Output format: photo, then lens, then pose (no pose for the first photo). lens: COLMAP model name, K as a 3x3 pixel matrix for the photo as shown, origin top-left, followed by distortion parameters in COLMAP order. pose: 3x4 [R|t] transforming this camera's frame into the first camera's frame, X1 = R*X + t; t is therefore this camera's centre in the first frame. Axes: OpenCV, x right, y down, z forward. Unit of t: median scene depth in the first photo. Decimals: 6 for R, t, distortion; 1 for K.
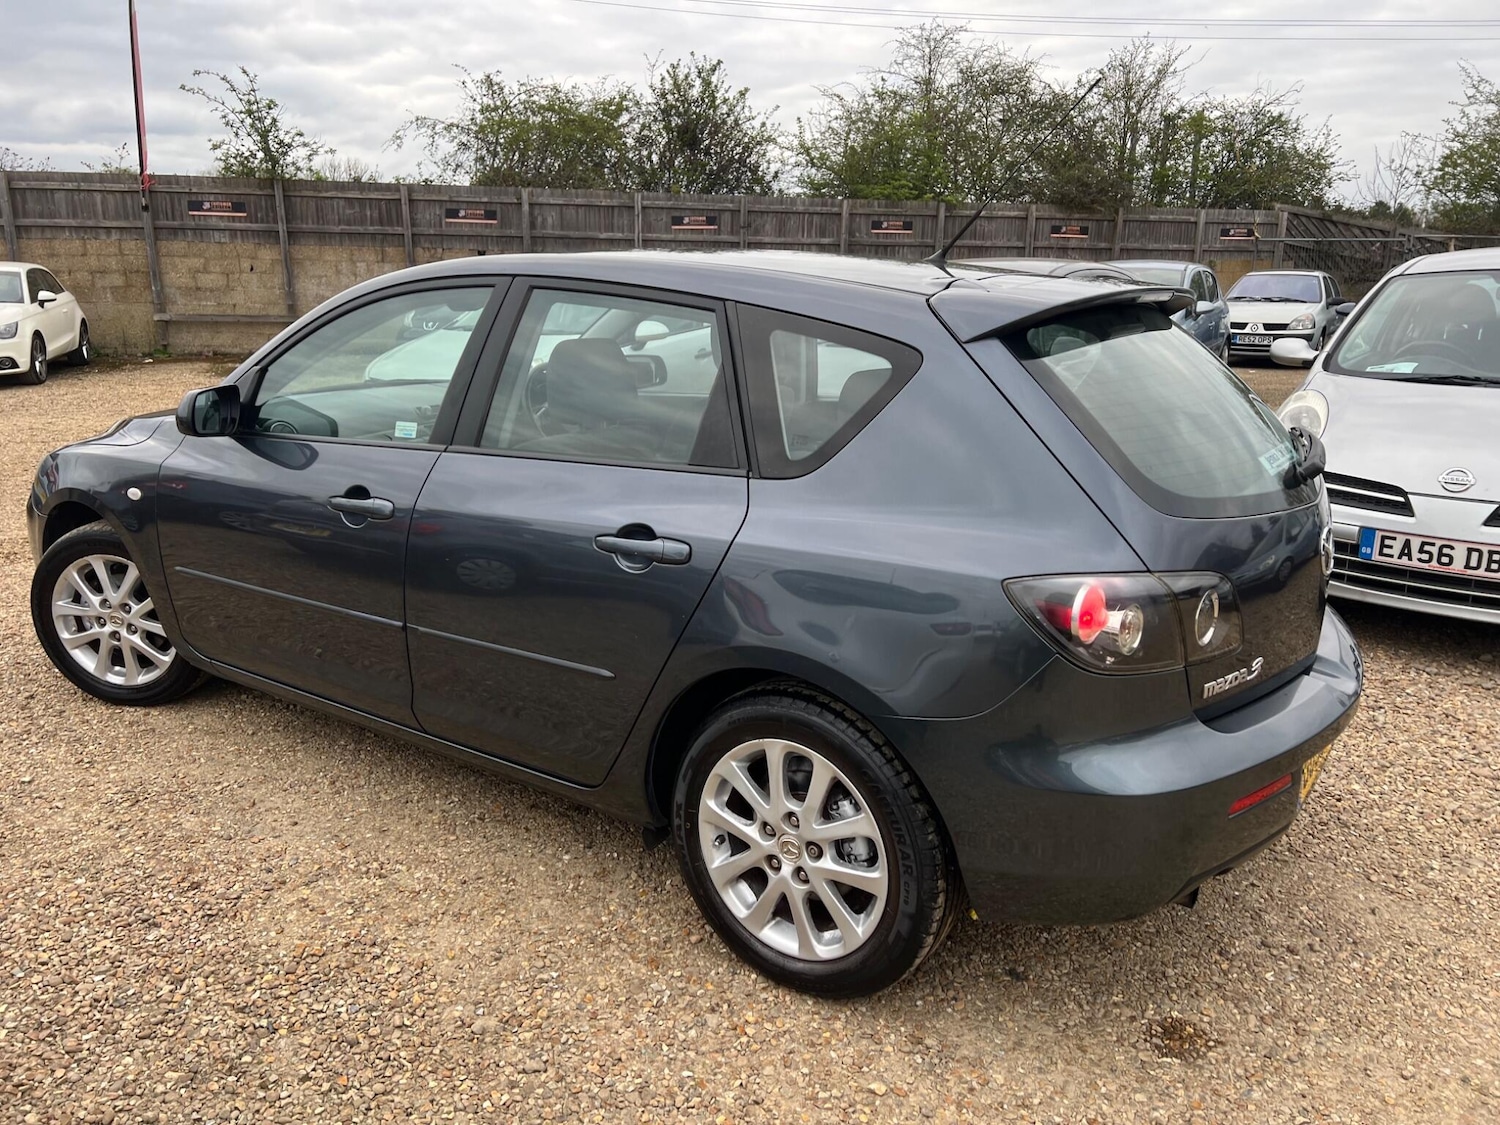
lens RADIAL K [[1084.4, 0, 752.4], [0, 1084.4, 545.6], [0, 0, 1]] dist [0.051944, -0.052198]
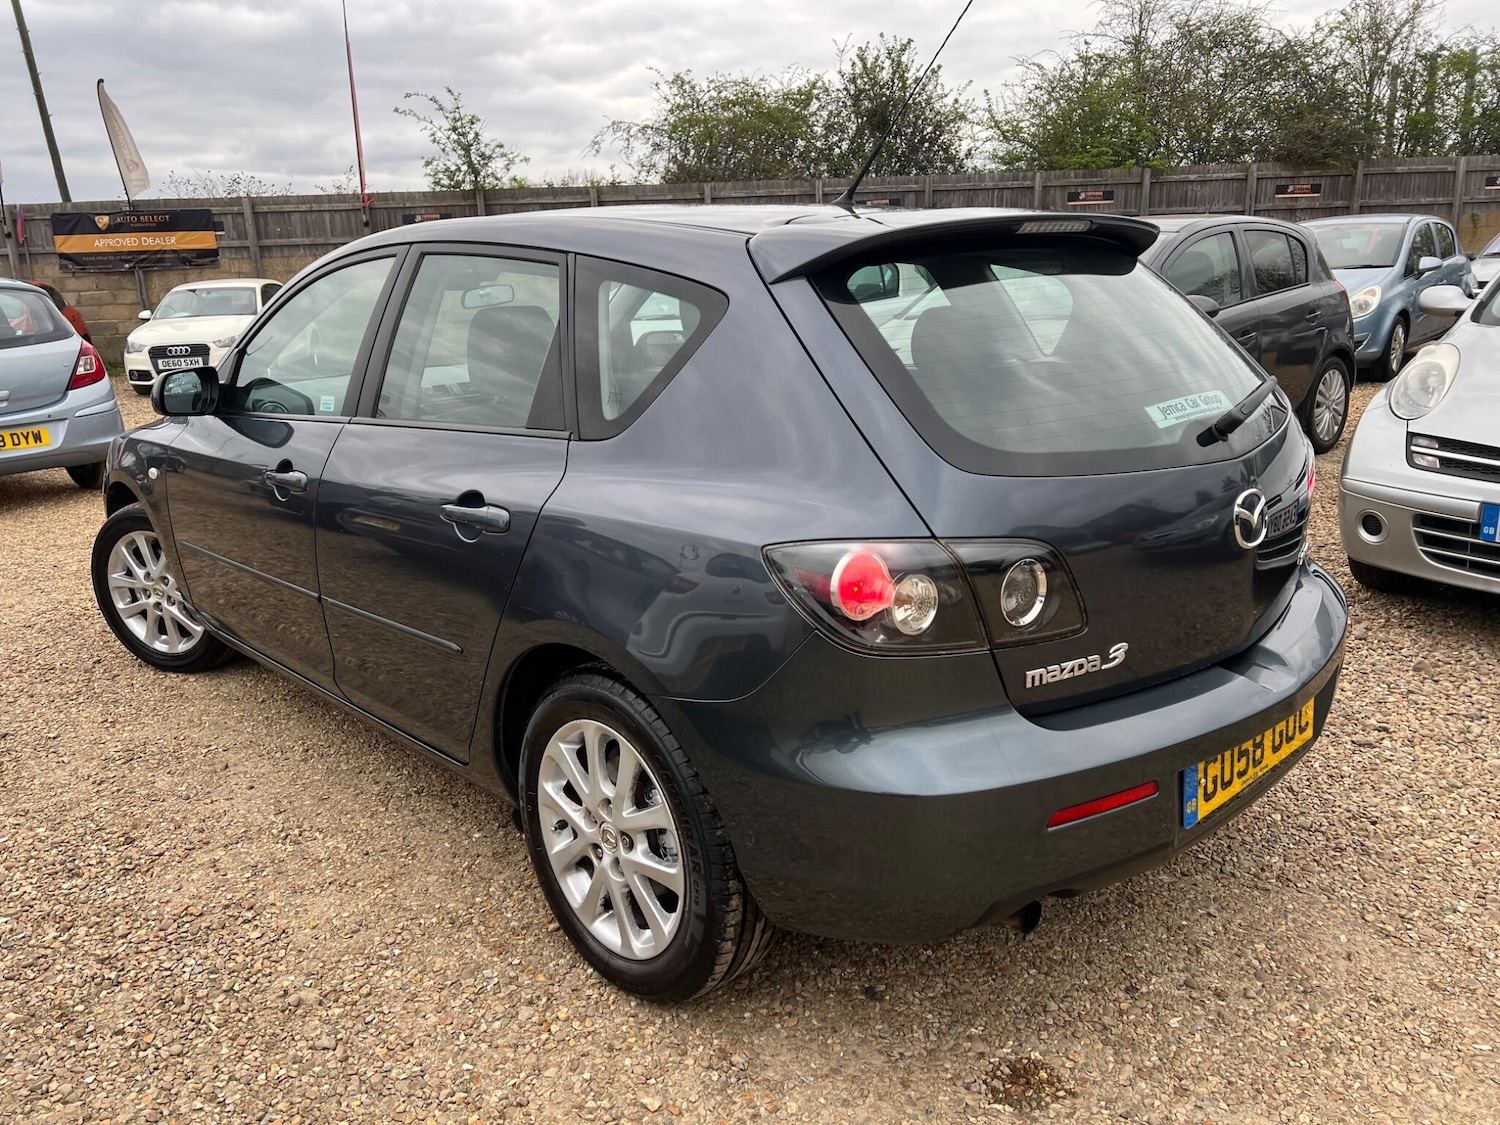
lens RADIAL K [[1084.4, 0, 752.4], [0, 1084.4, 545.6], [0, 0, 1]] dist [0.051944, -0.052198]
pose [[0.978060, 0.003993, -0.208283, 0.286246], [-0.002652, 0.999974, 0.006715, 0.018126], [0.208304, -0.006016, 0.978046, 0.094819]]
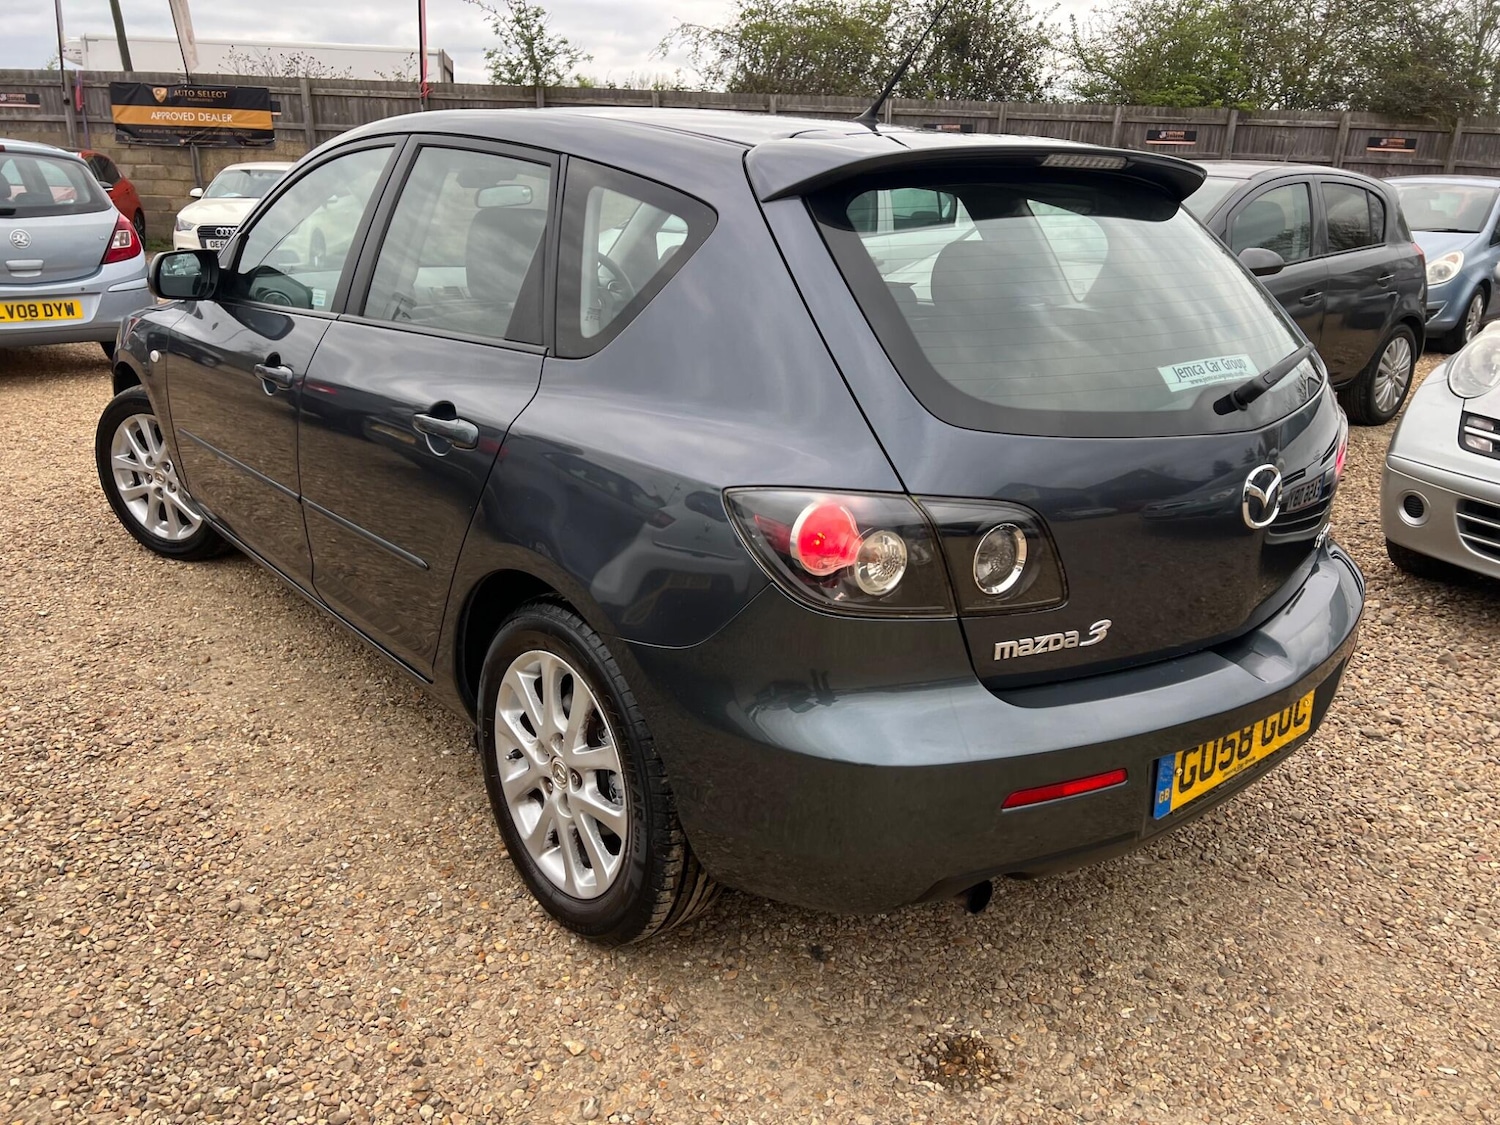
lens RADIAL K [[1086.4, 0, 759.1], [0, 1086.4, 540.2], [0, 0, 1]] dist [0.049991, -0.049607]
pose [[0.966811, 0.095103, -0.237134, 0.321319], [-0.080149, 0.994183, 0.071946, 0.007153], [0.242597, -0.050552, 0.968809, 0.143888]]
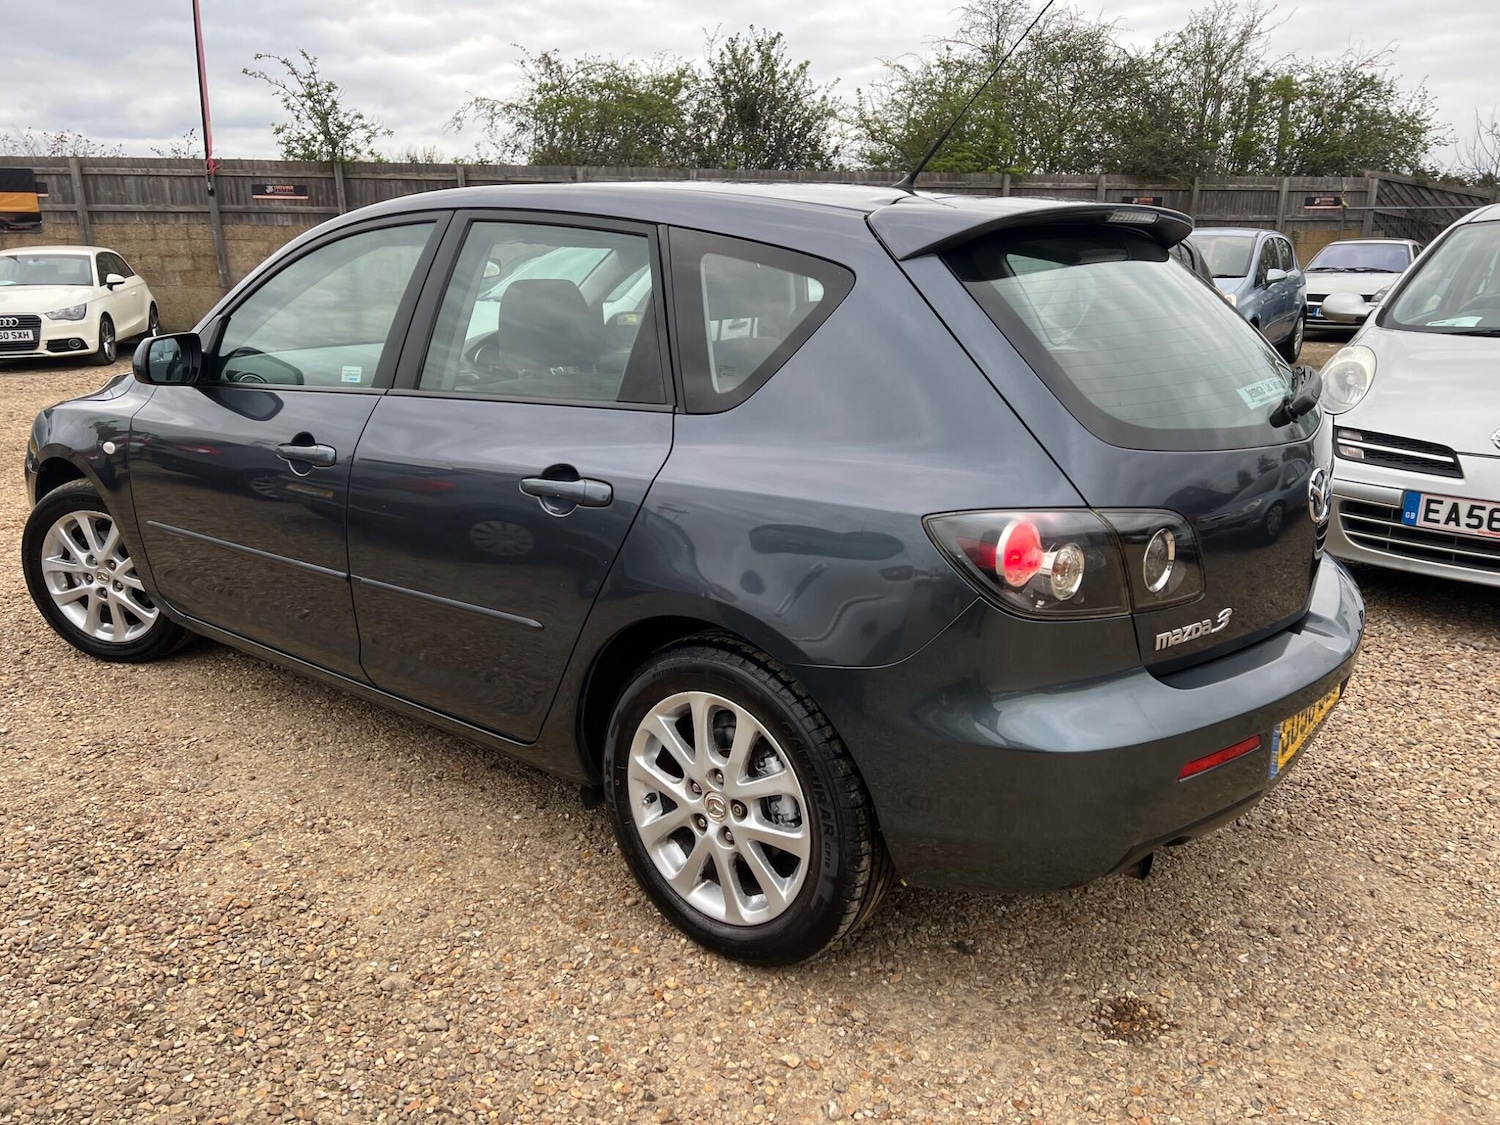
lens RADIAL K [[1083.8, 0, 750.0], [0, 1083.8, 562.5], [0, 0, 1]] dist [0.050372, -0.048896]
pose [[0.997643, 0.006585, -0.068302, 0.104629], [-0.004730, 0.999616, 0.027287, 0.033305], [0.068455, -0.026899, 0.997291, 0.057138]]
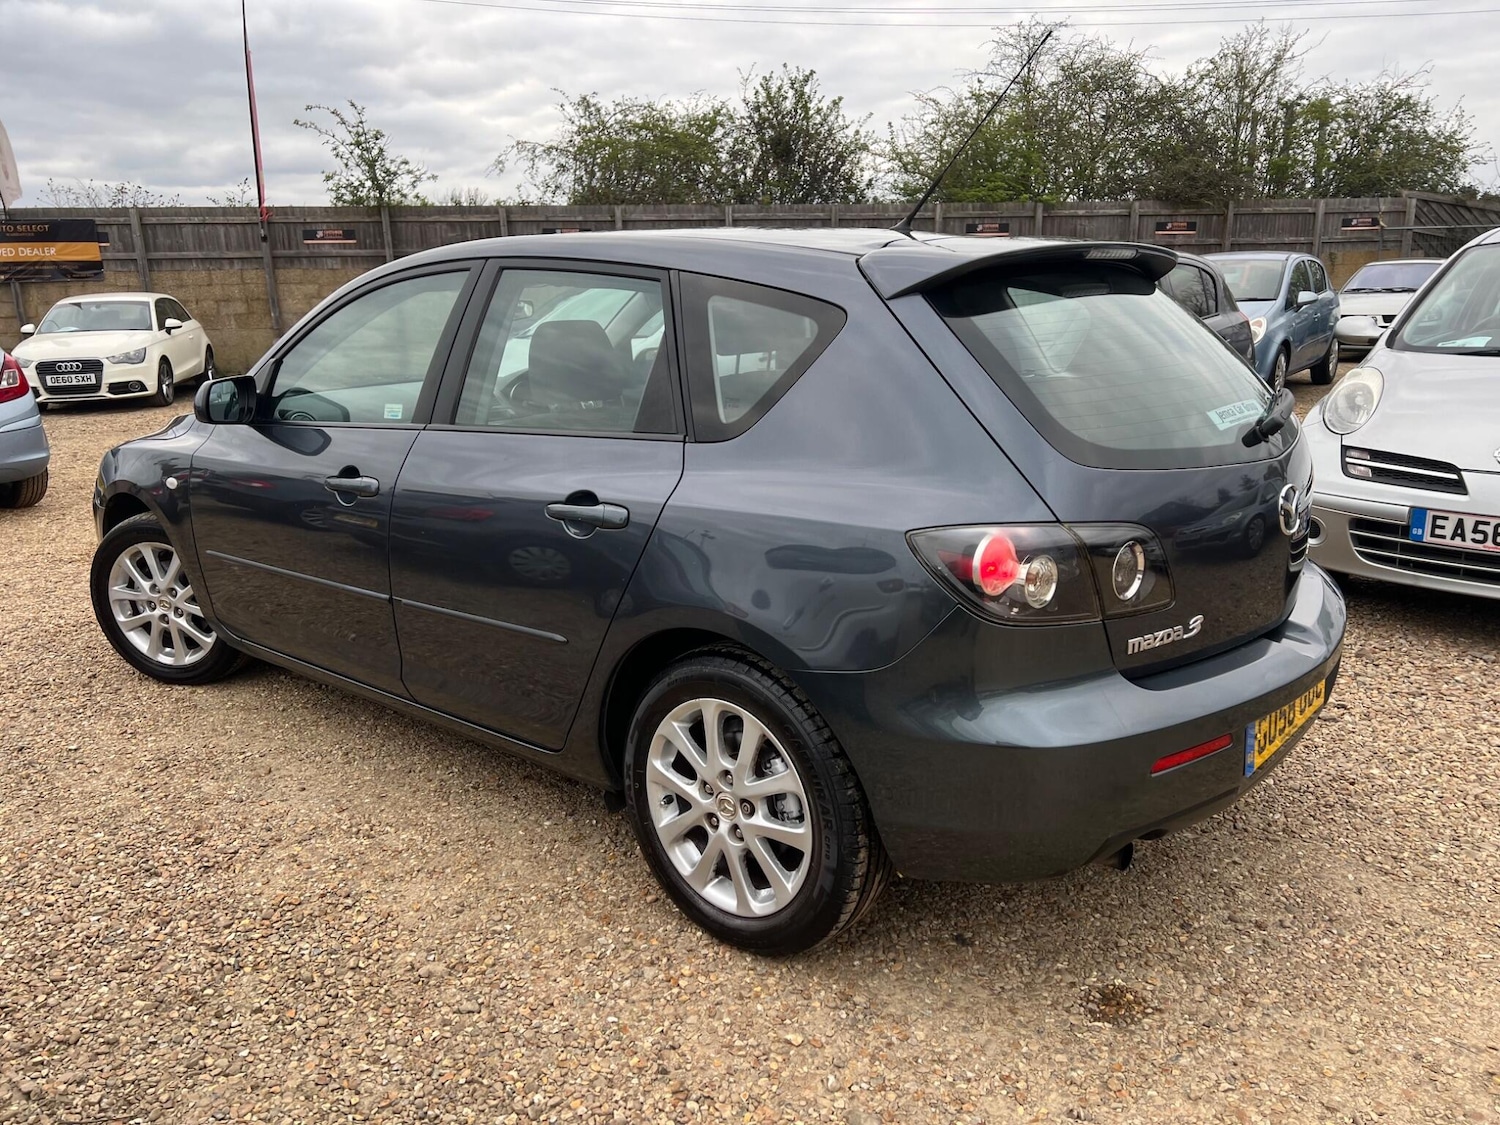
lens RADIAL K [[1084.7, 0, 756.1], [0, 1084.7, 563.9], [0, 0, 1]] dist [0.045931, -0.041460]
pose [[0.994721, -0.006706, -0.102399, 0.137725], [0.006893, 0.999975, 0.001477, 0.041955], [0.102387, -0.002175, 0.994742, -0.002860]]
